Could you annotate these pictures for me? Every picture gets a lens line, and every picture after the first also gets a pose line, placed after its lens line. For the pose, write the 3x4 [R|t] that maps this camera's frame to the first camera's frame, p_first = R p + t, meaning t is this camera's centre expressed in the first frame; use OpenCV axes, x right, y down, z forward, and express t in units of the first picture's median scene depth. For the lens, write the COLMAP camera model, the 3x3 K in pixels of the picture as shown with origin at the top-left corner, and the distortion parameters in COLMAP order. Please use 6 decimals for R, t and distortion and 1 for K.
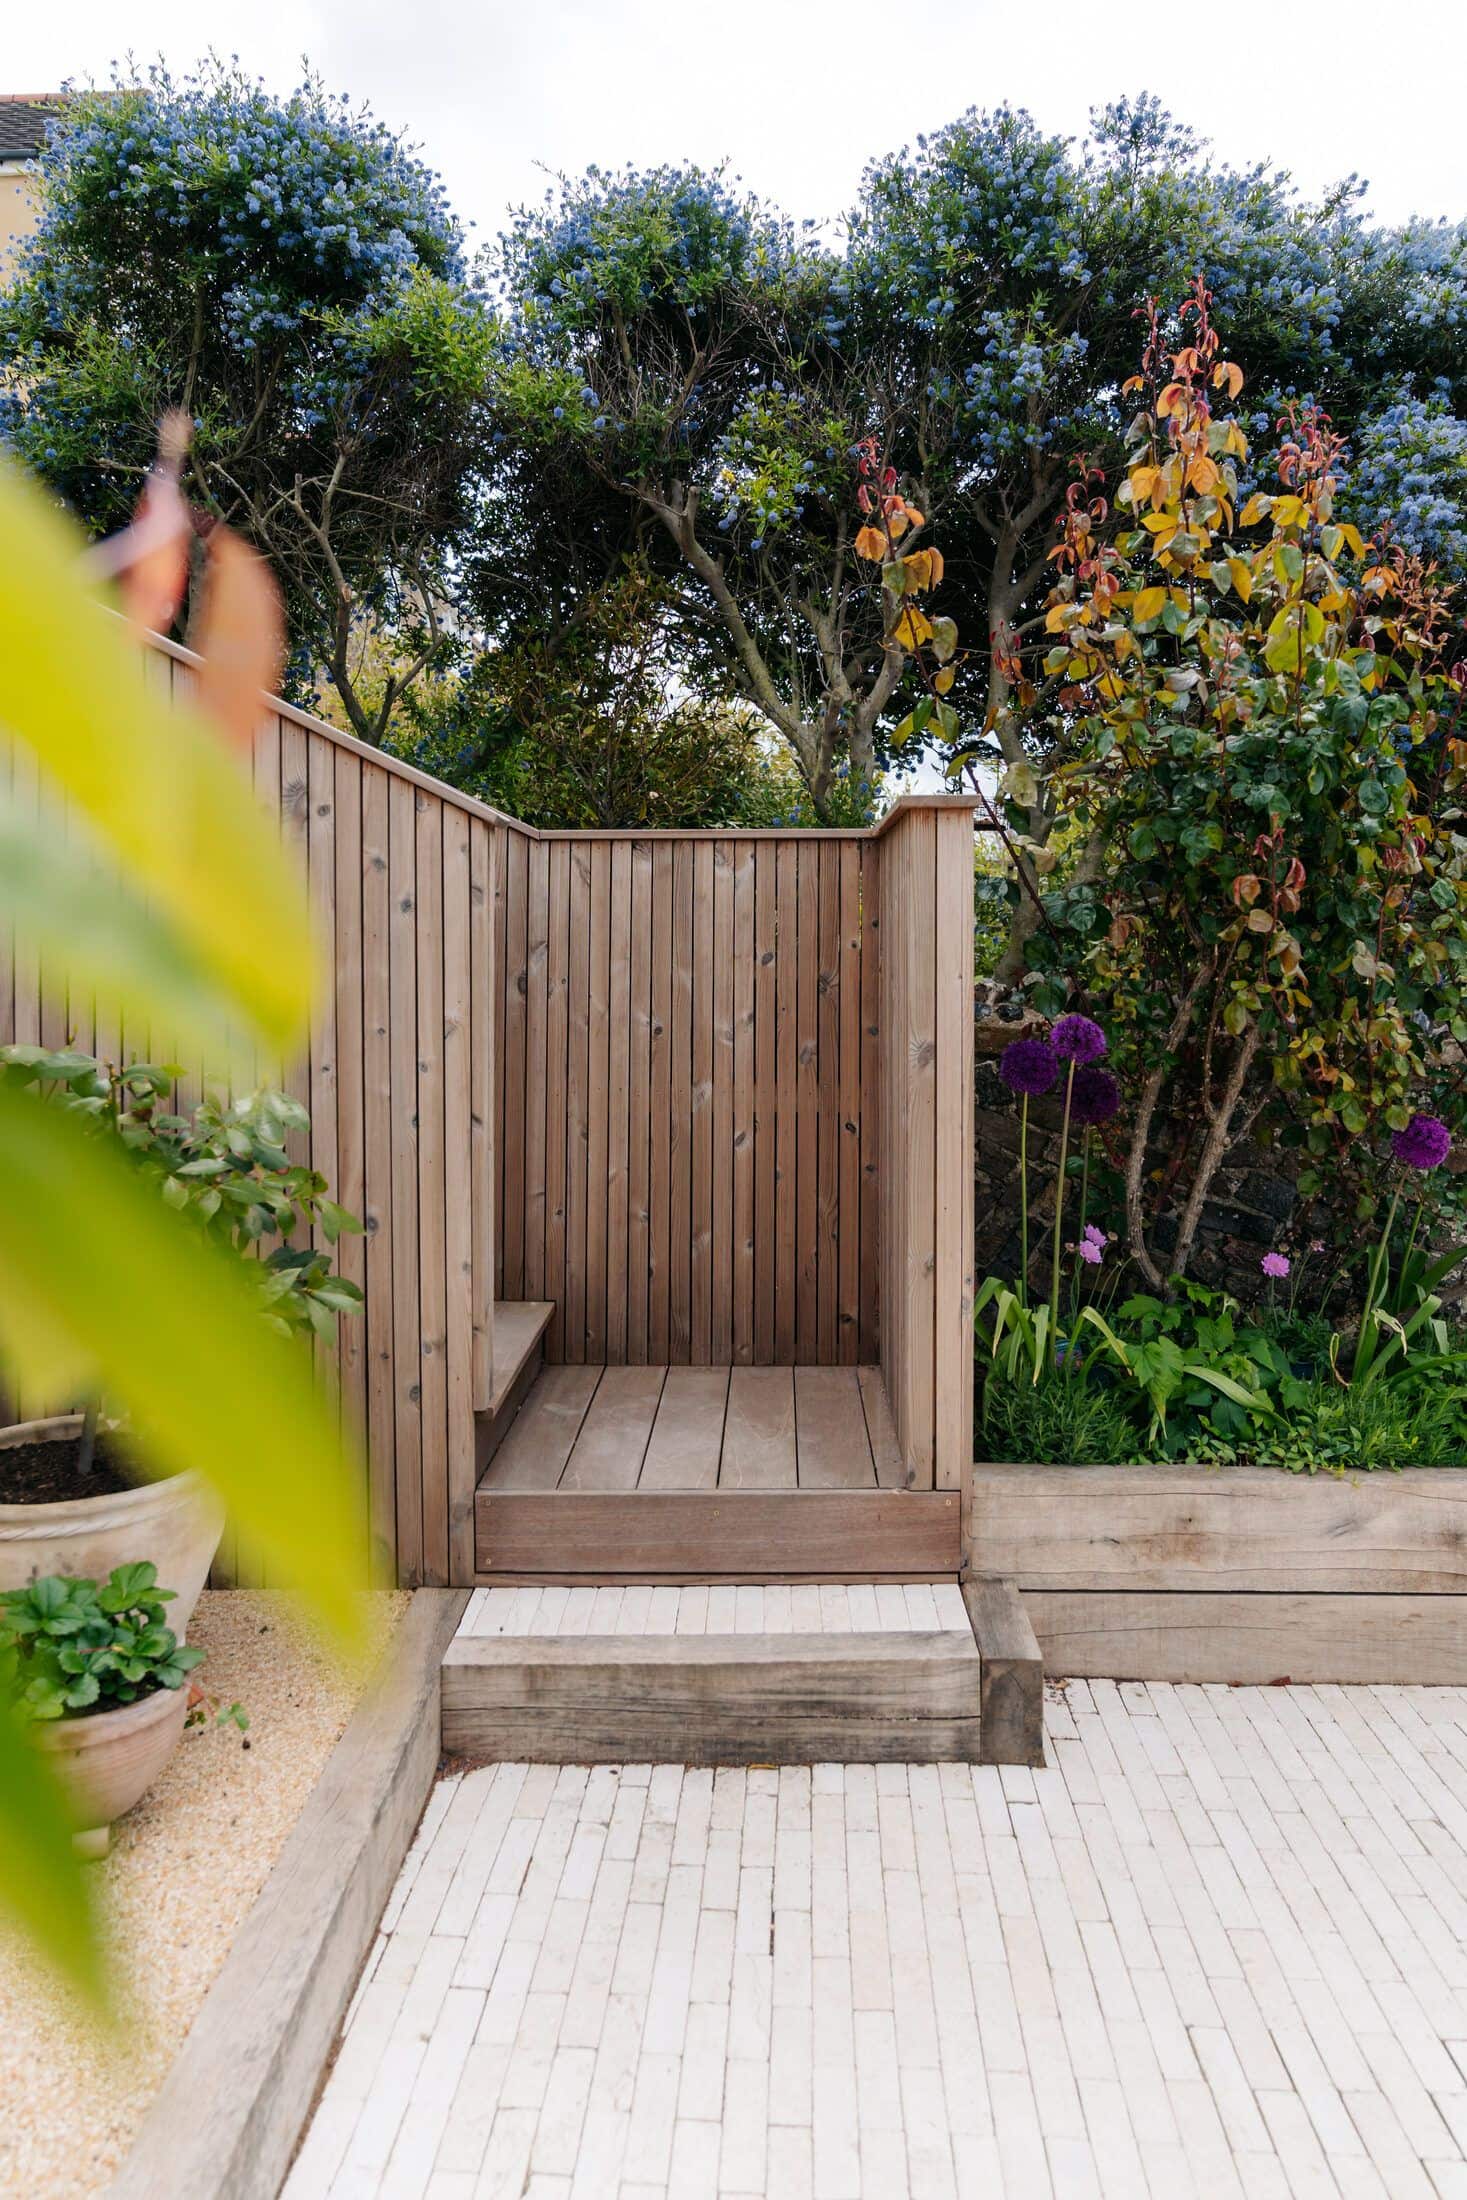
lens RADIAL K [[1587.6, 0, 816.0], [0, 1587.6, 1039.5], [0, 0, 1]] dist [-0.010993, -0.005792]
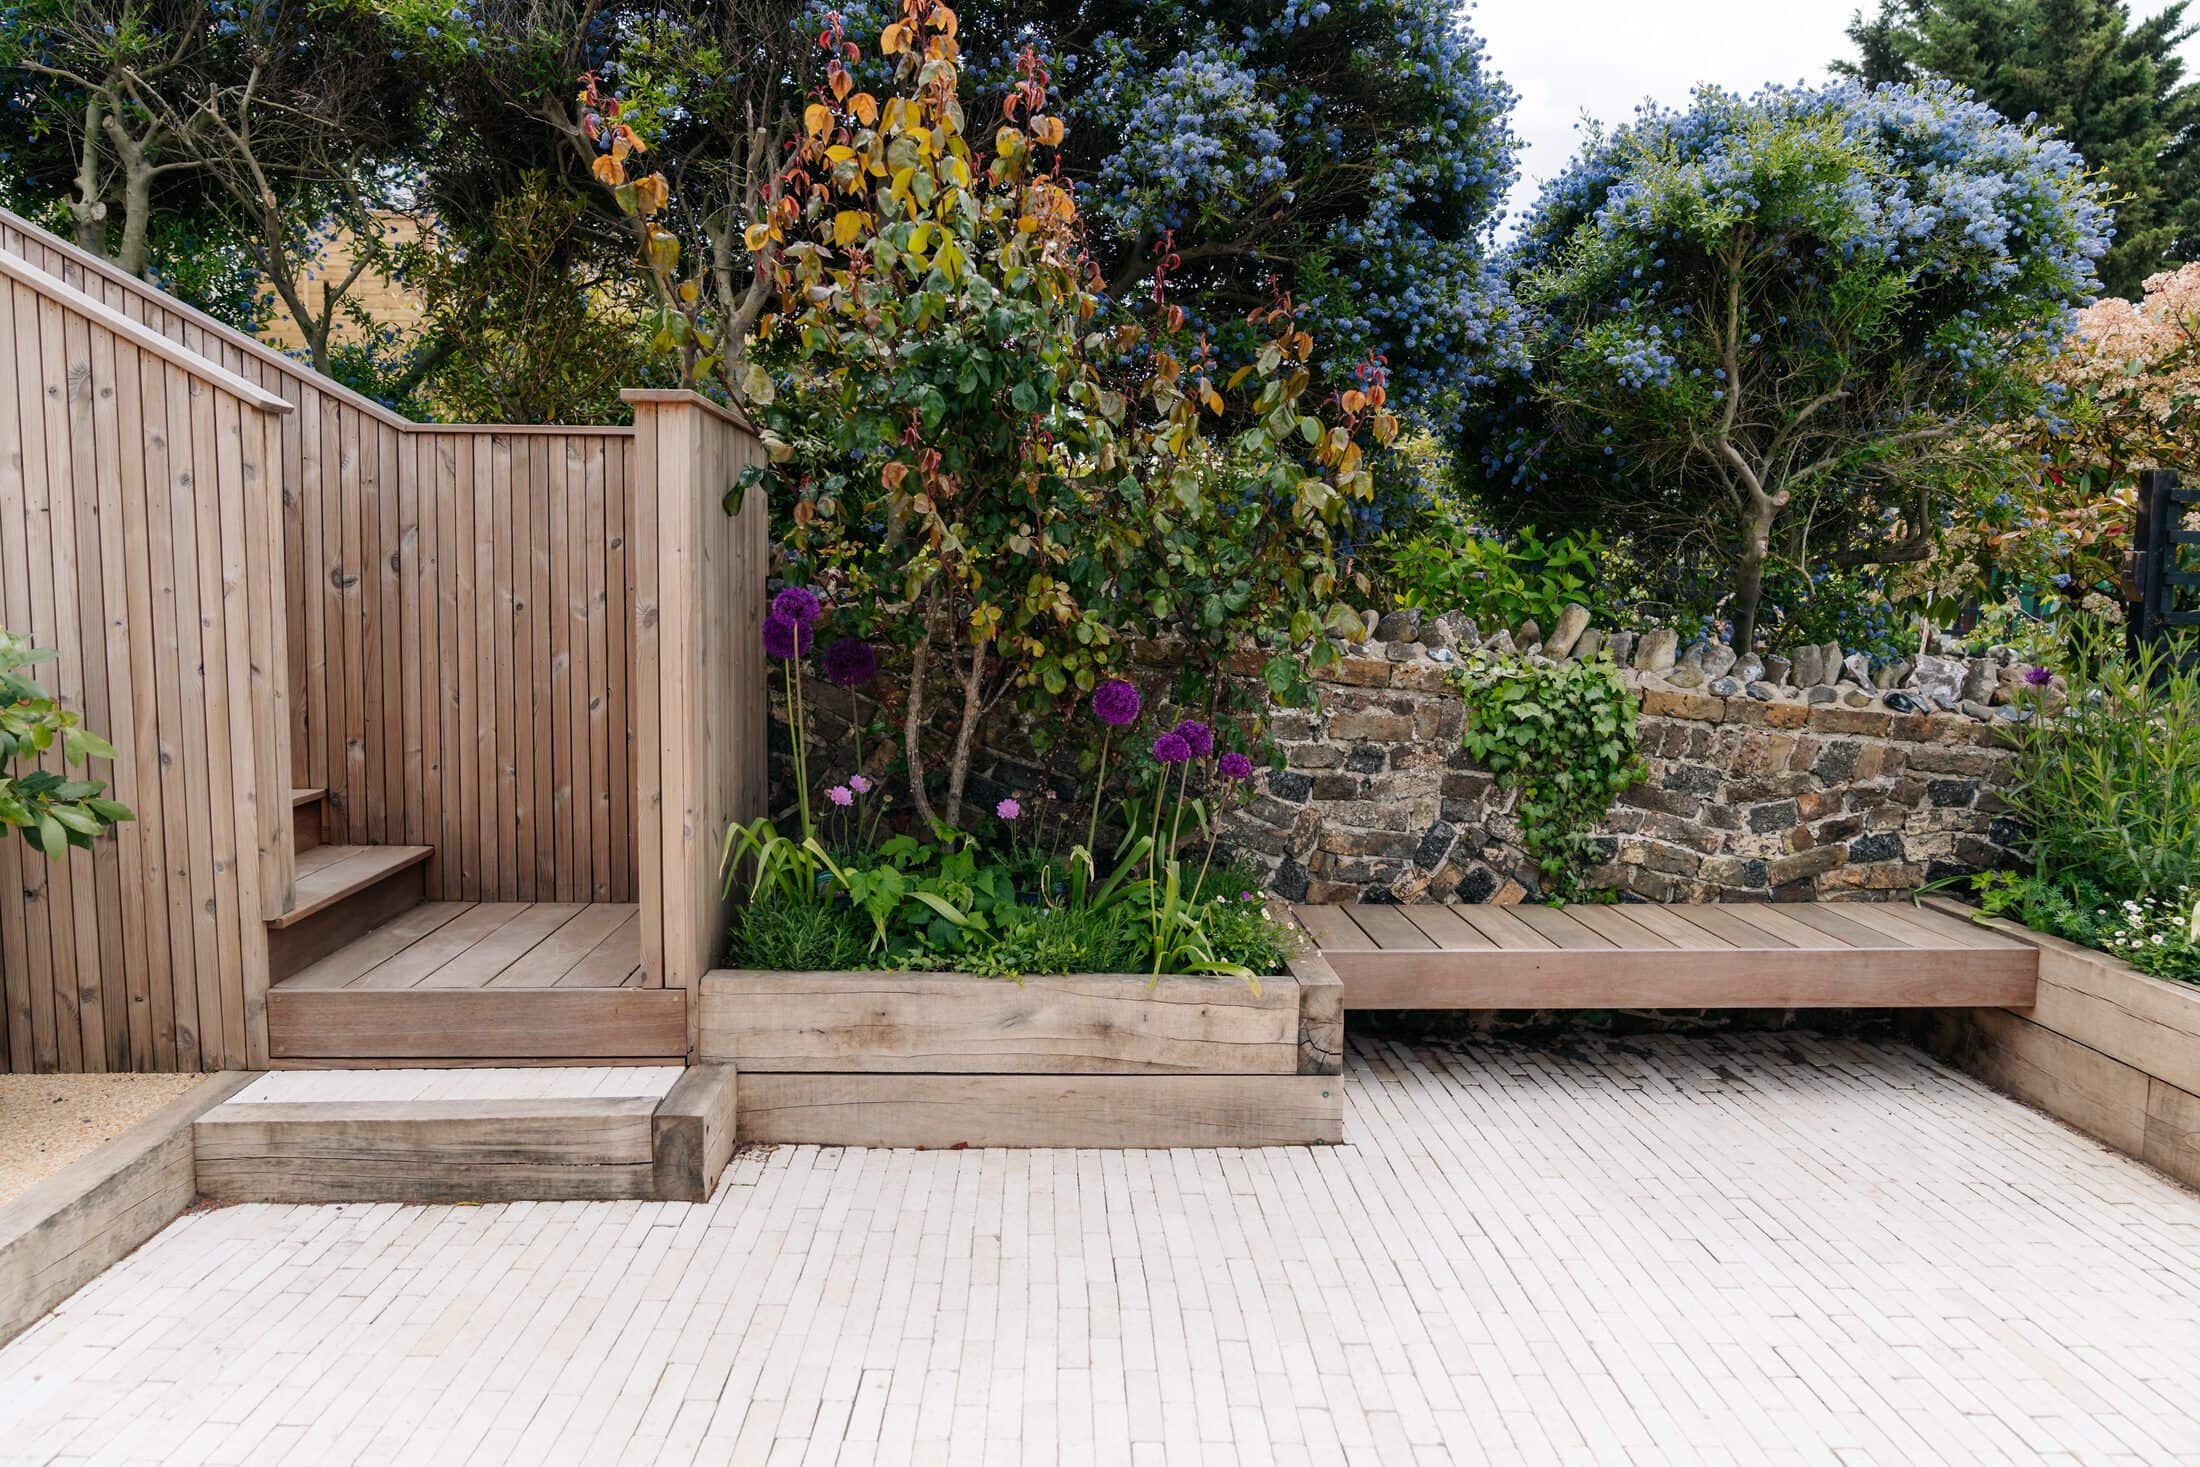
lens RADIAL K [[1424.7, 0, 816.3], [0, 1424.7, 742.1], [0, 0, 1]] dist [0.000985, -0.001335]
pose [[0.998710, 0.008063, 0.050124, 0.130876], [-0.012063, 0.996721, 0.080010, 0.014416], [-0.049315, -0.080511, 0.995533, -0.048345]]
